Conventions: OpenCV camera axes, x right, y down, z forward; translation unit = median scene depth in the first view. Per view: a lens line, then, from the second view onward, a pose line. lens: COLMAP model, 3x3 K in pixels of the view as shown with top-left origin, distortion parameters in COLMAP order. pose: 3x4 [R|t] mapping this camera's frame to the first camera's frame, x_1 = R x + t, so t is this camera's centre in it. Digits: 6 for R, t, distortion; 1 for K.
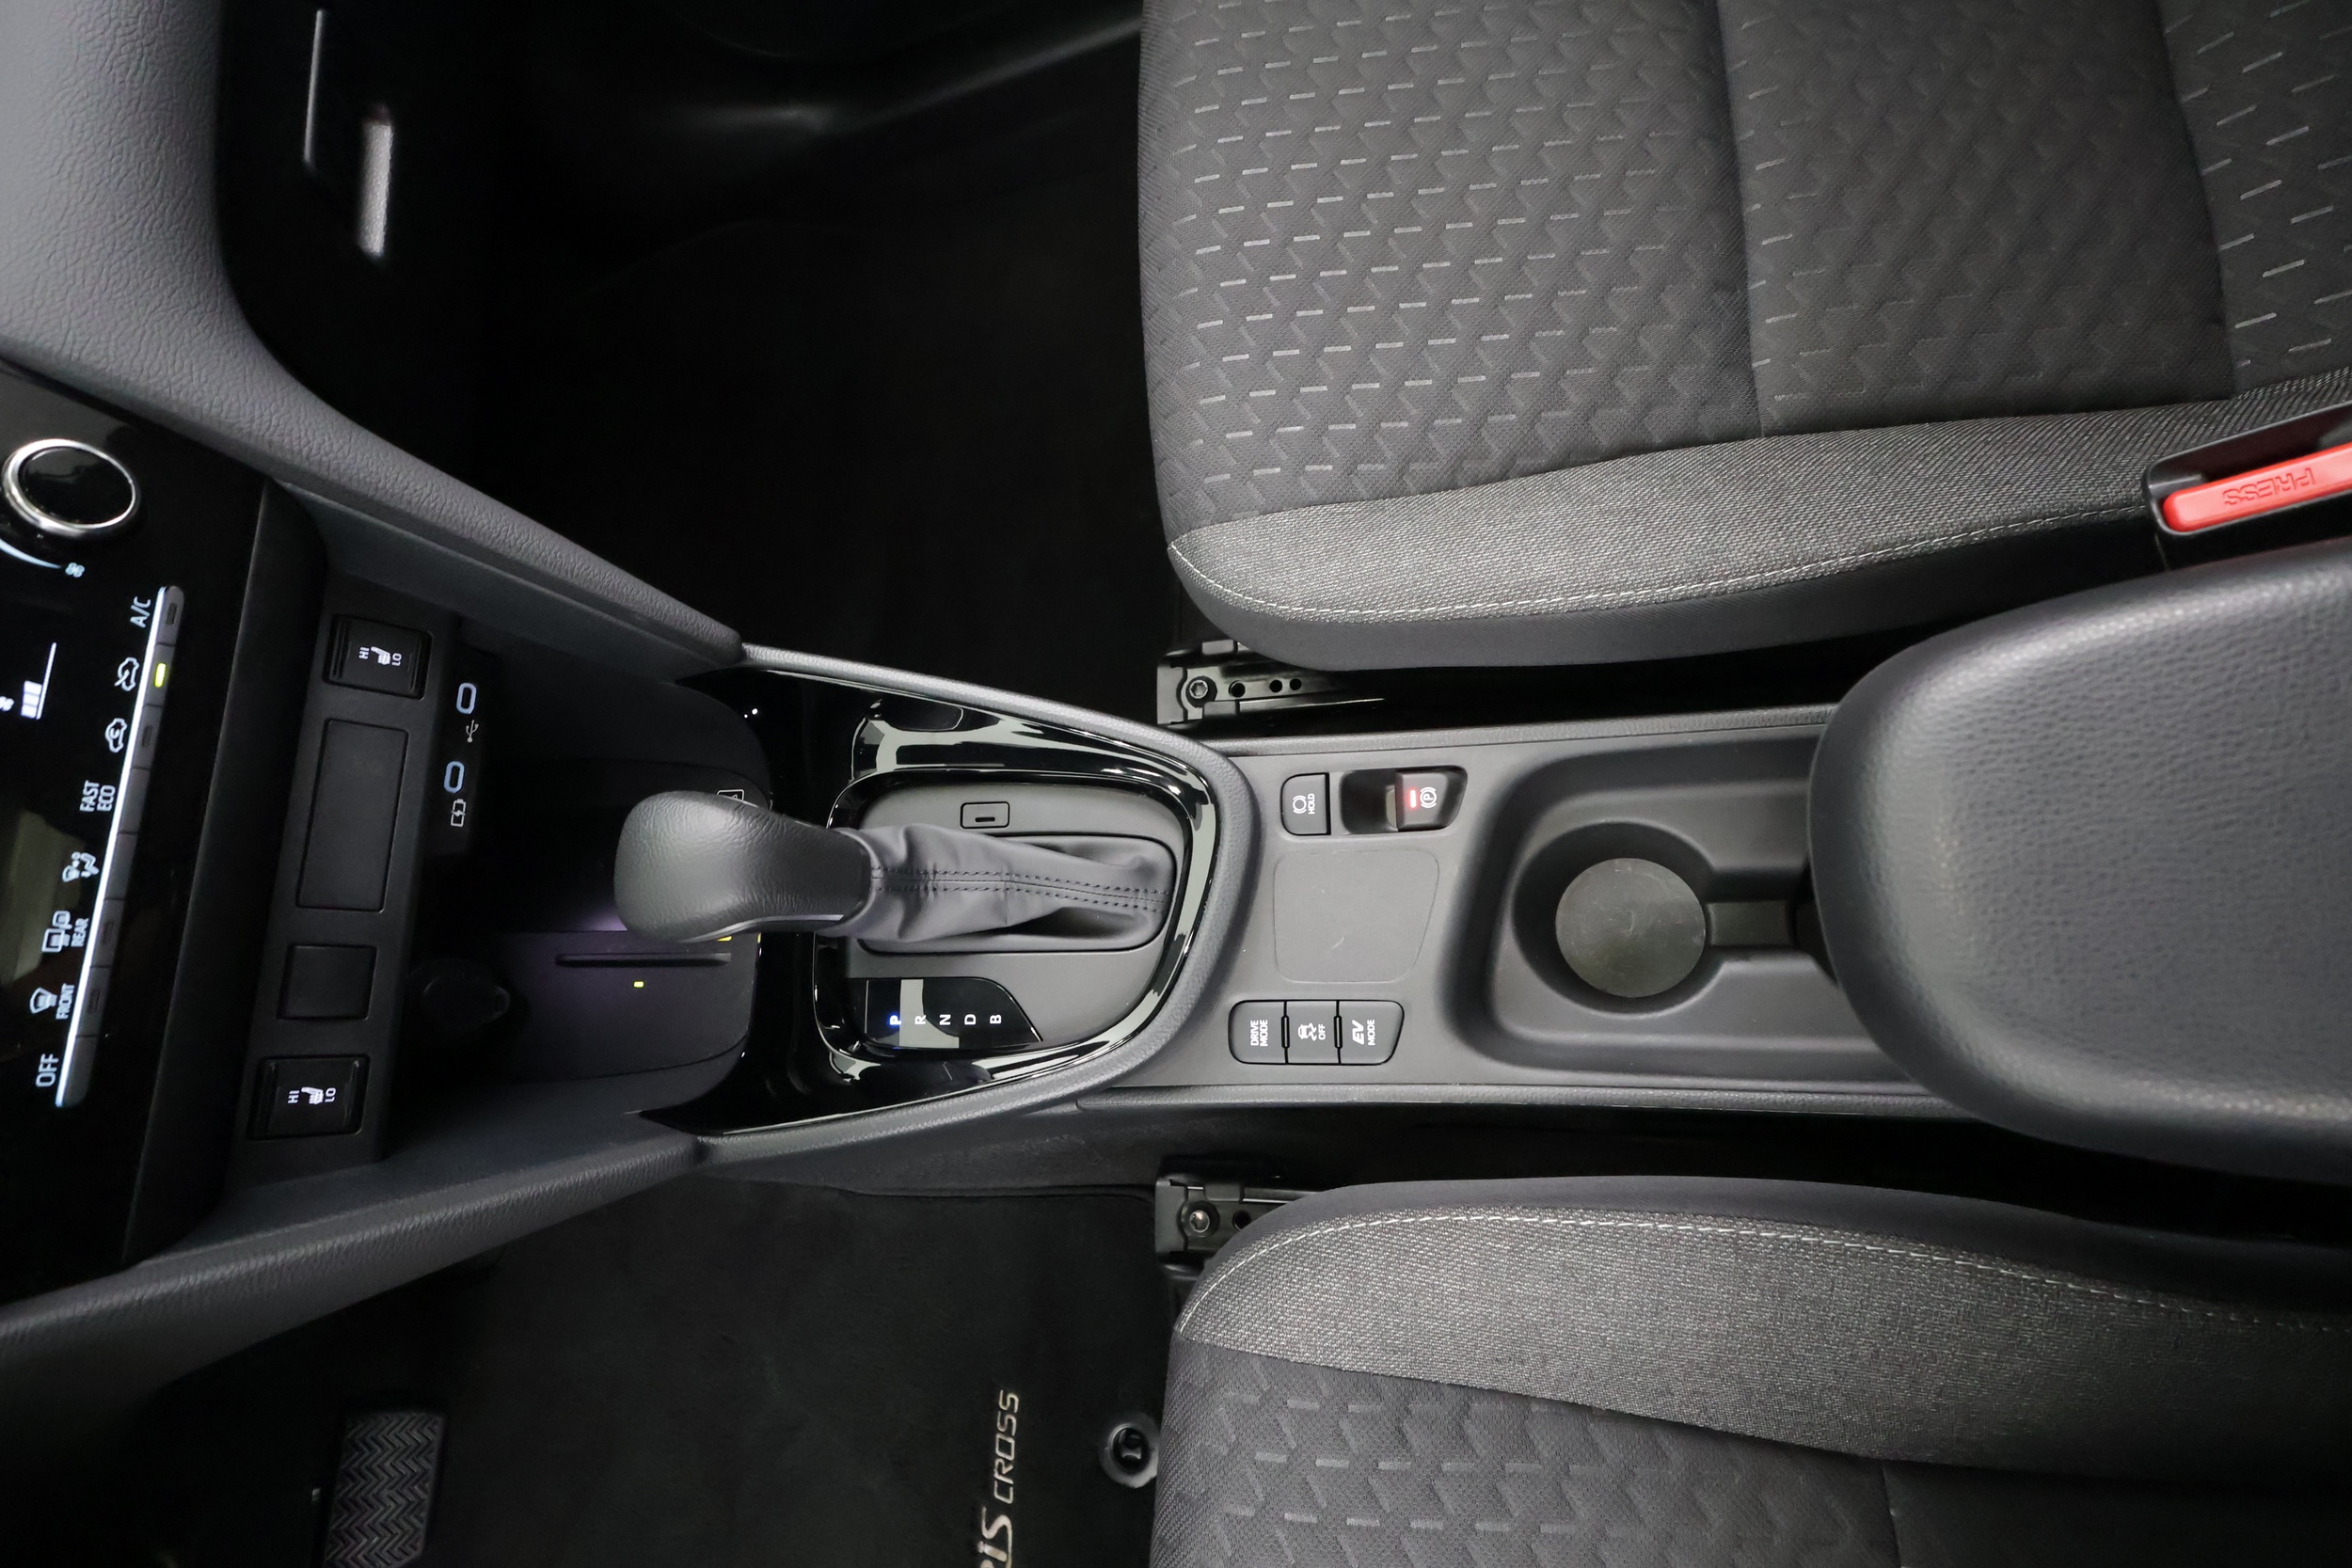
lens RADIAL K [[1083.6, 0, 1176.0], [0, 1083.6, 784.0], [0, 0, 1]] dist [-0.000802, 0.001716]
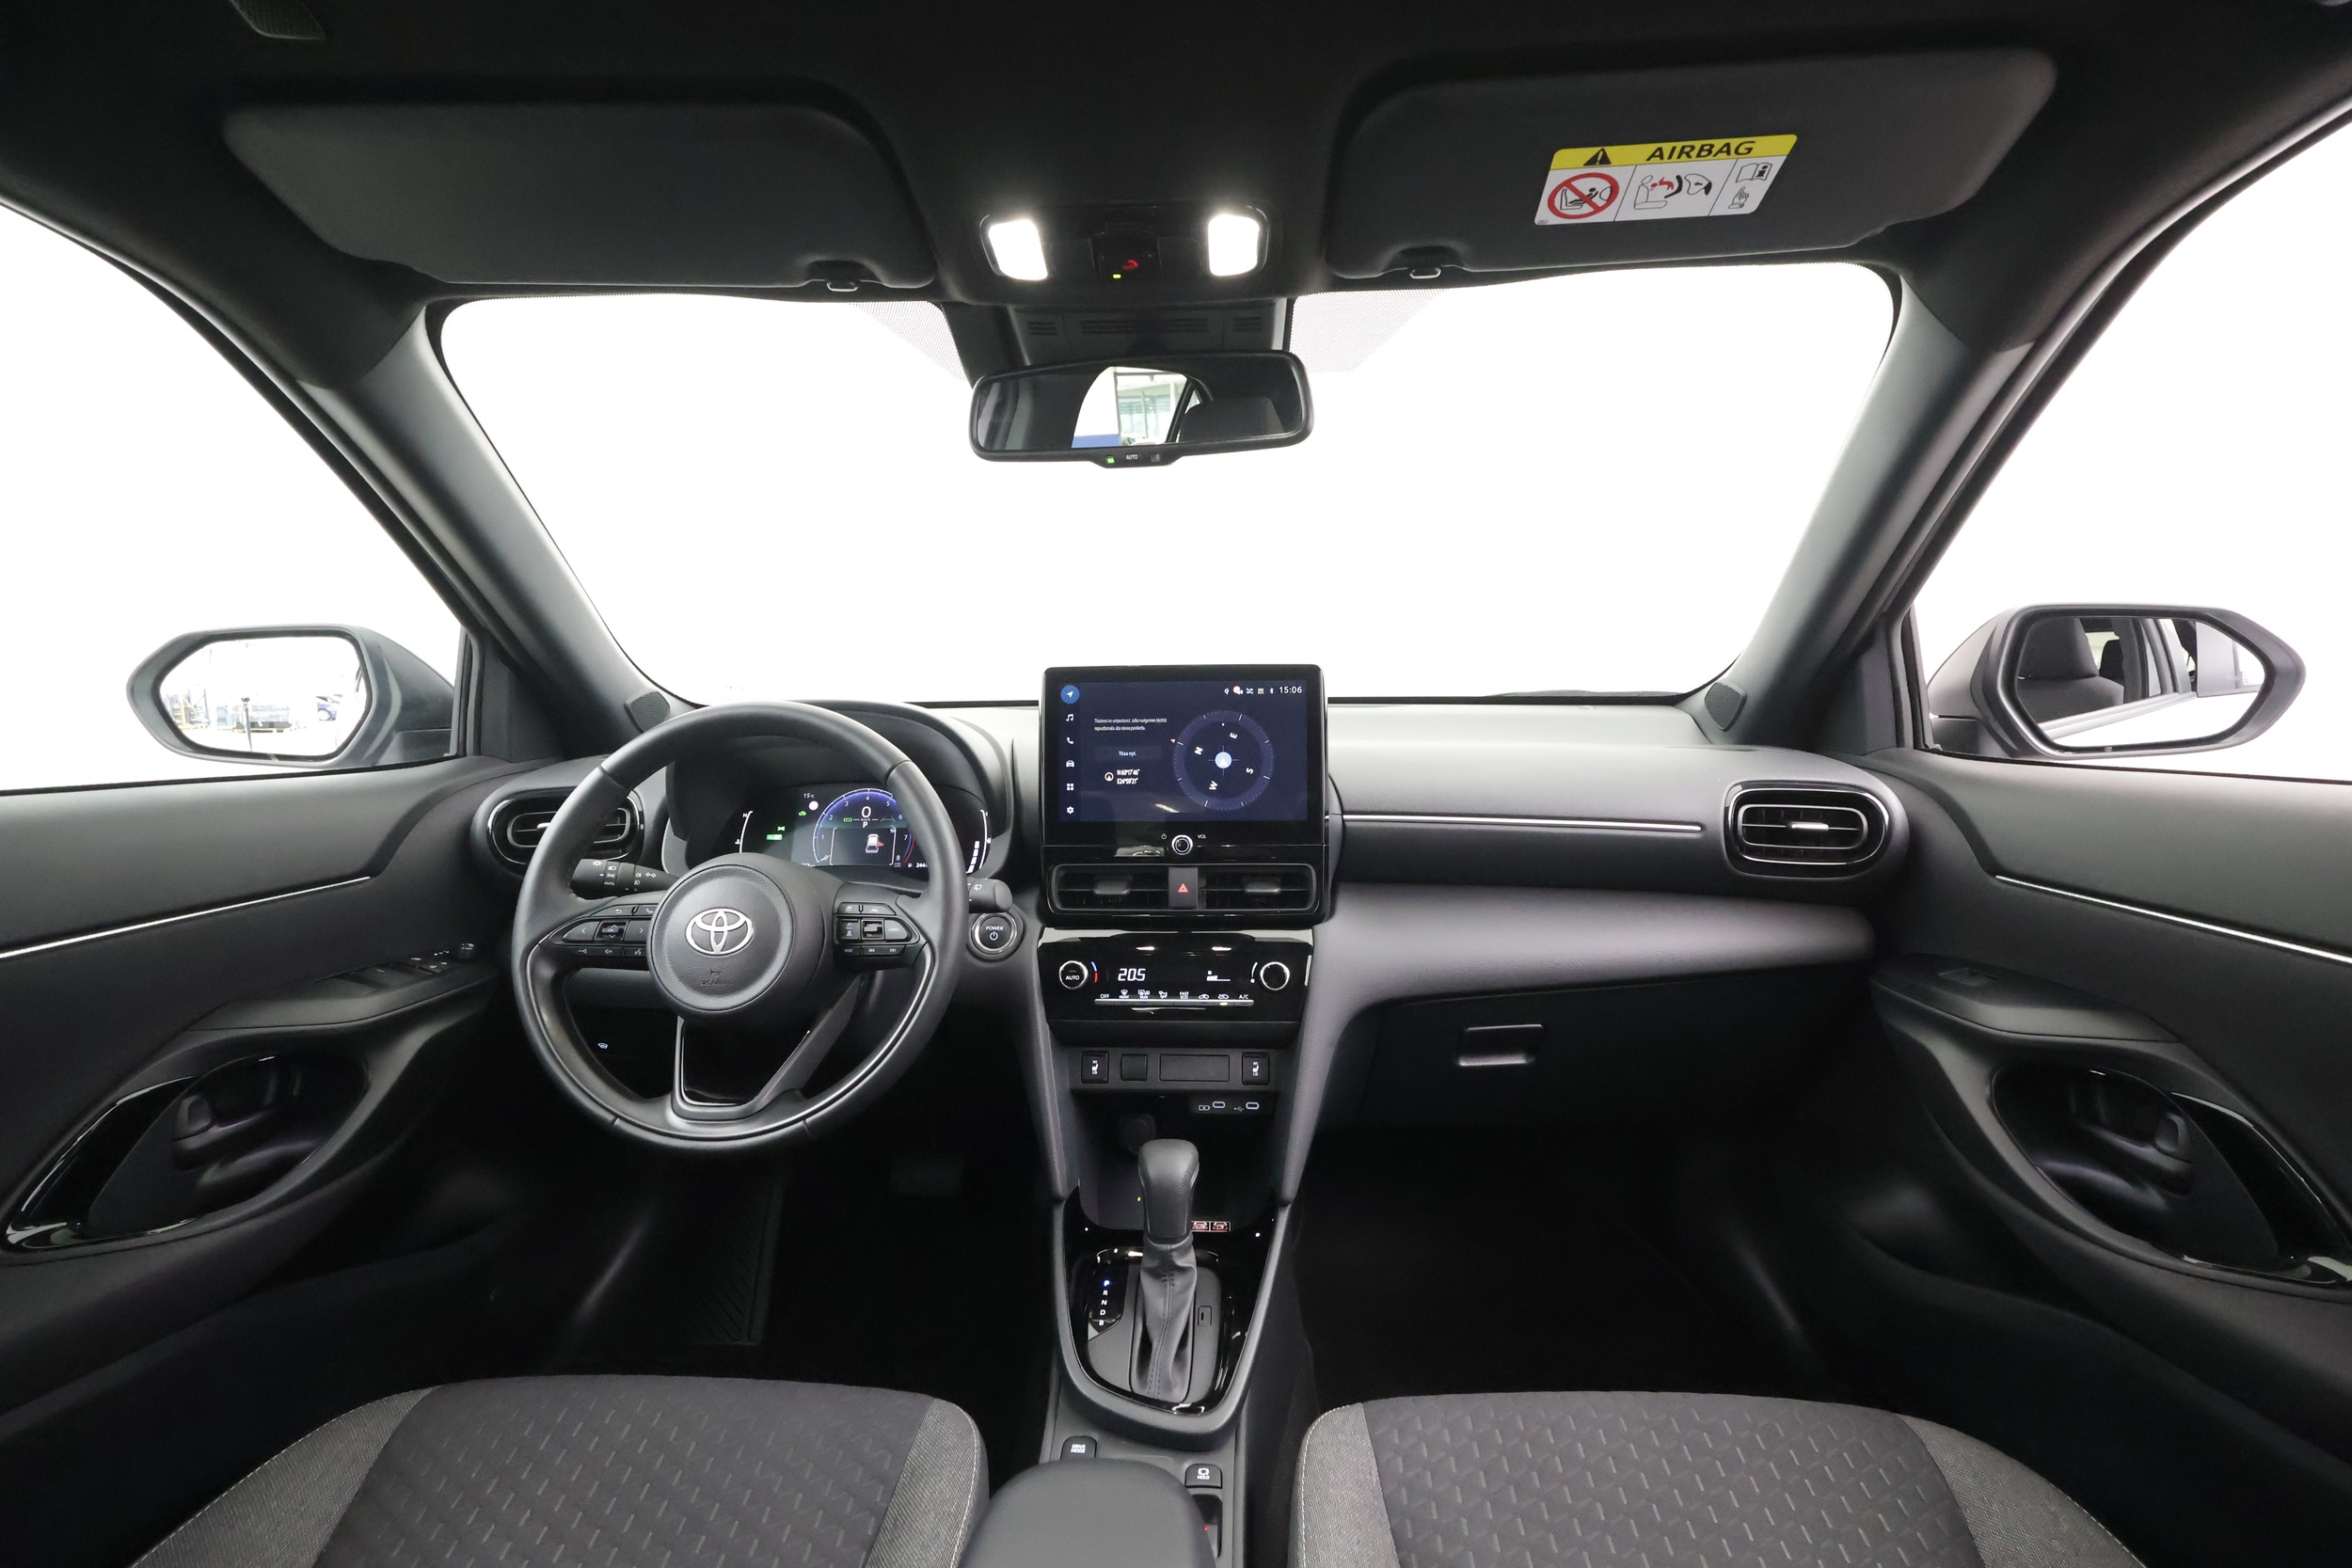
lens RADIAL K [[1090.5, 0, 1175.0], [0, 1090.5, 787.3], [0, 0, 1]] dist [0.001540, 0.000128]
pose [[-0.045795, 0.473843, -0.879418, 1.405355], [-0.971942, 0.182190, 0.148780, -0.490459], [0.230720, 0.861556, 0.452205, -0.911697]]
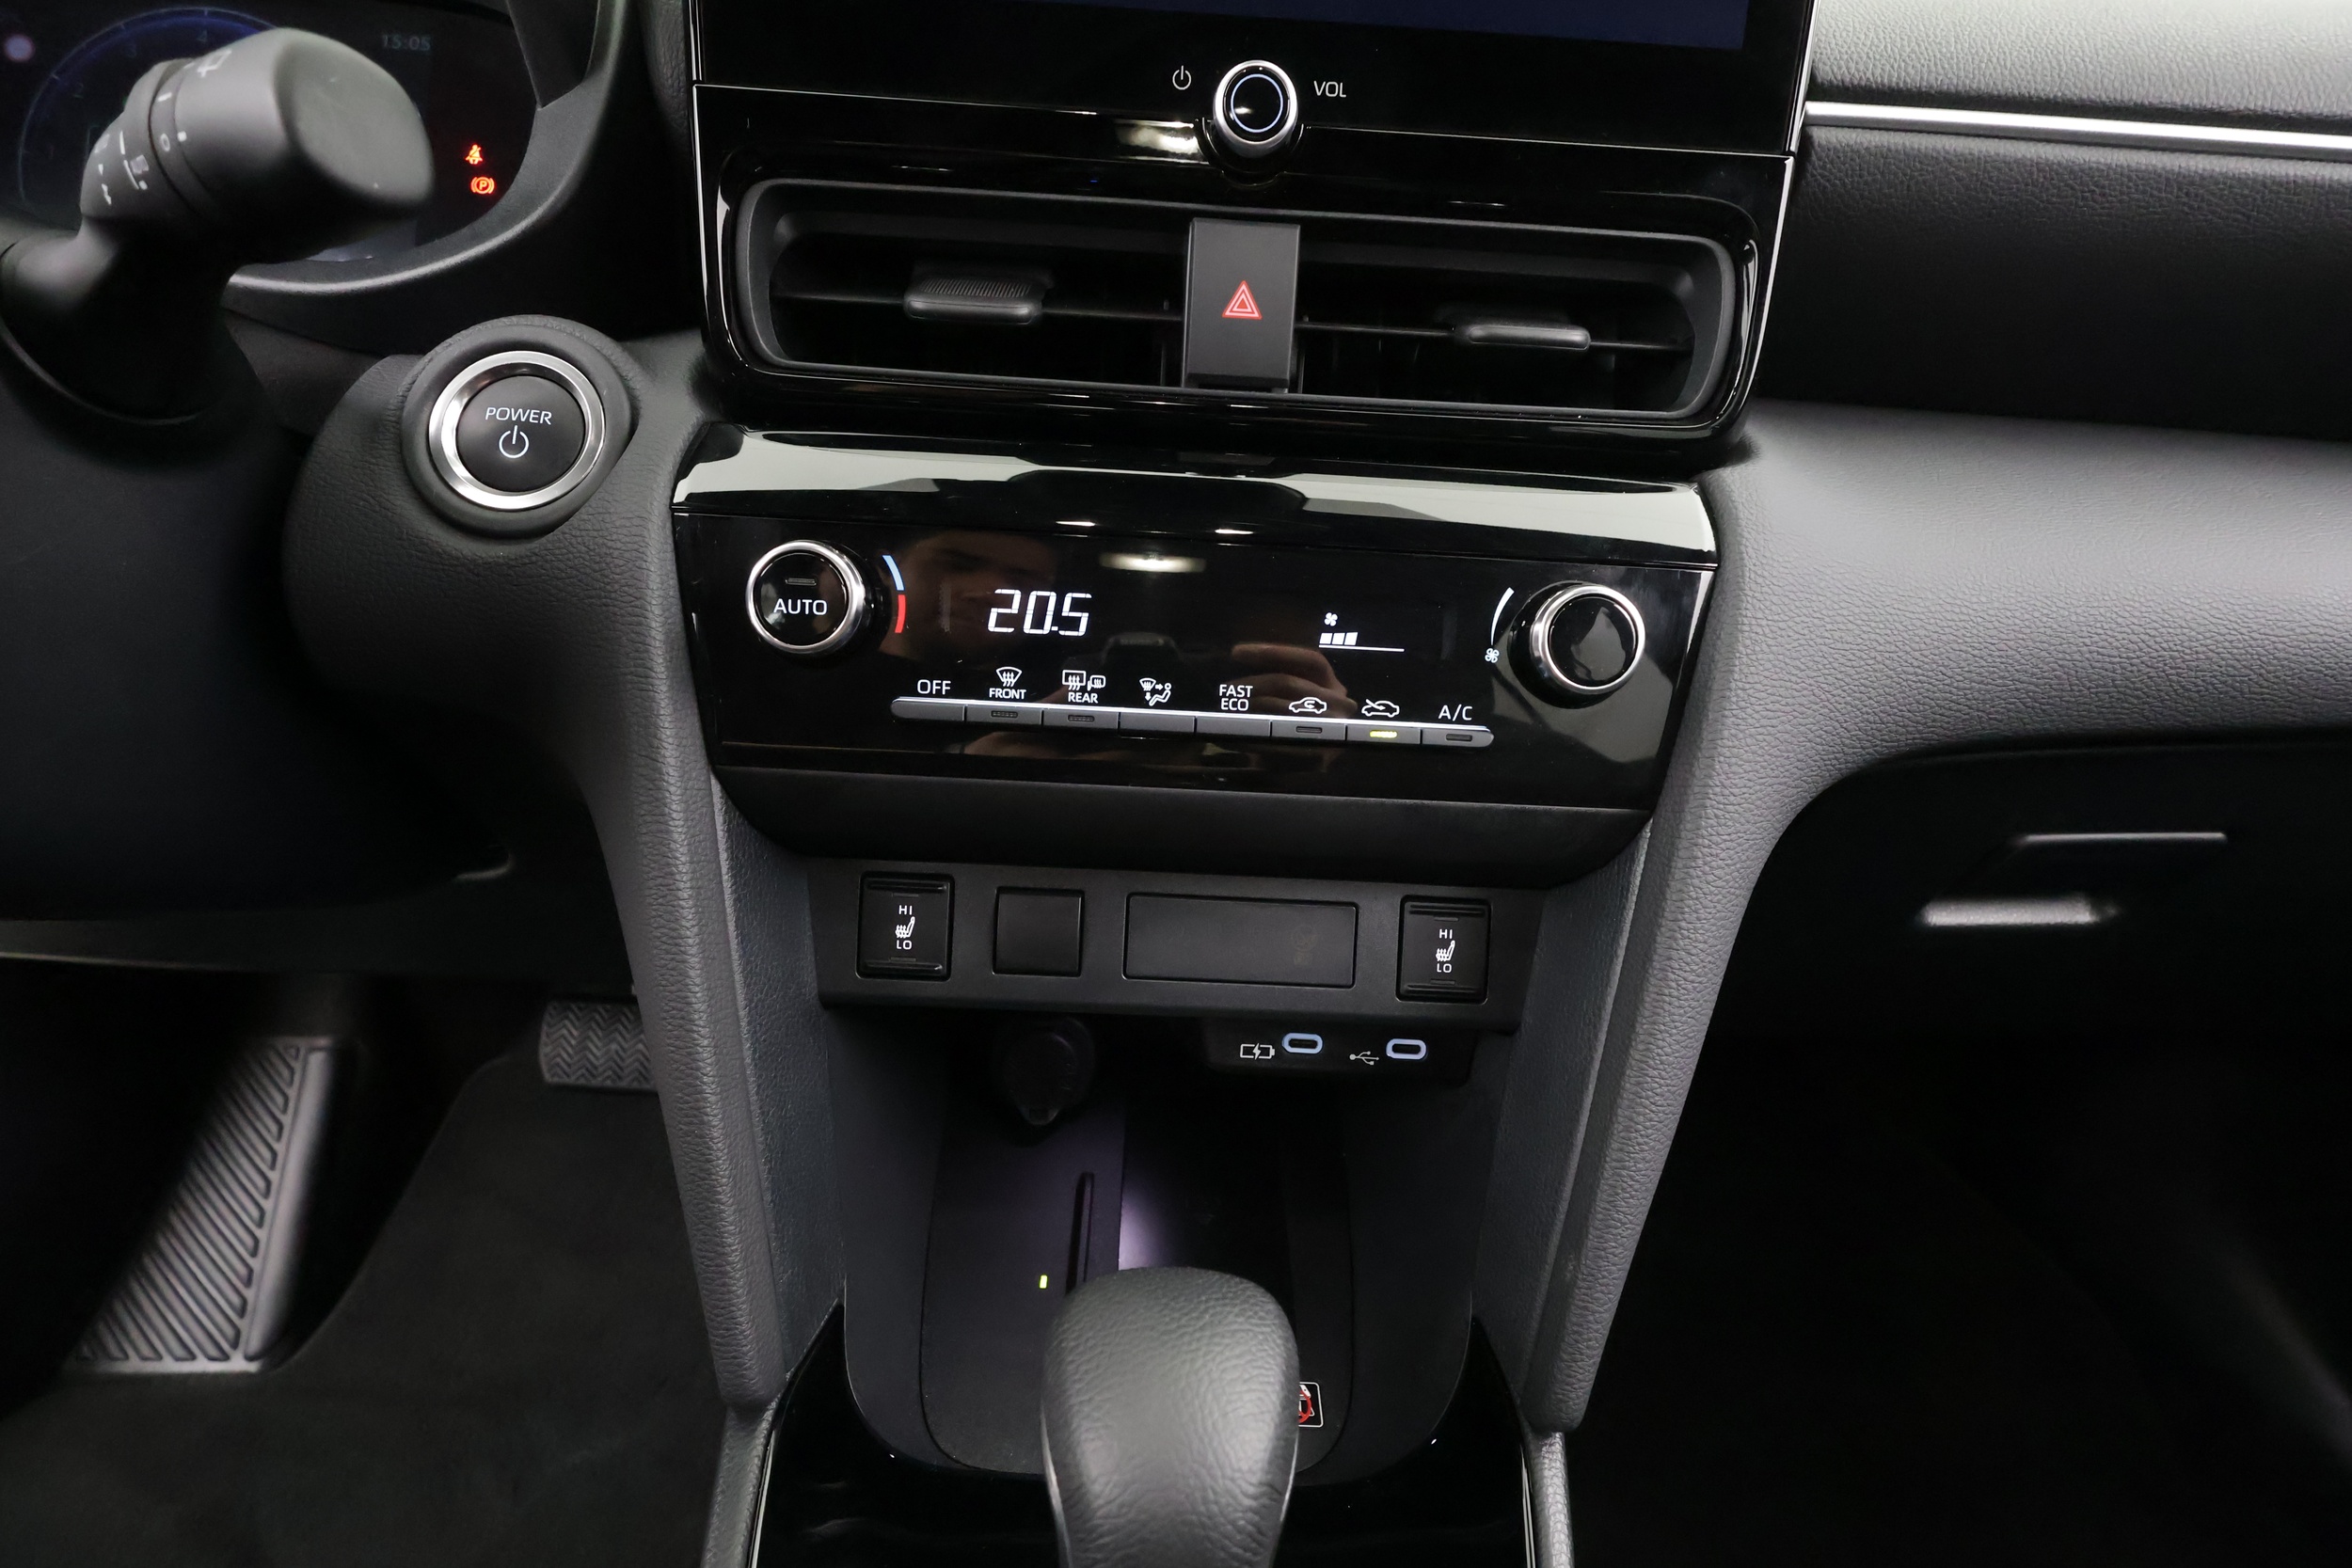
lens RADIAL K [[1093.5, 0, 1176.0], [0, 1093.5, 784.0], [0, 0, 1]] dist [0.001453, 0.000590]
pose [[-0.010456, 0.671014, -0.741371, -0.244900], [-0.988868, 0.103114, 0.107276, -0.024345], [0.148430, 0.734239, 0.662466, 0.388984]]
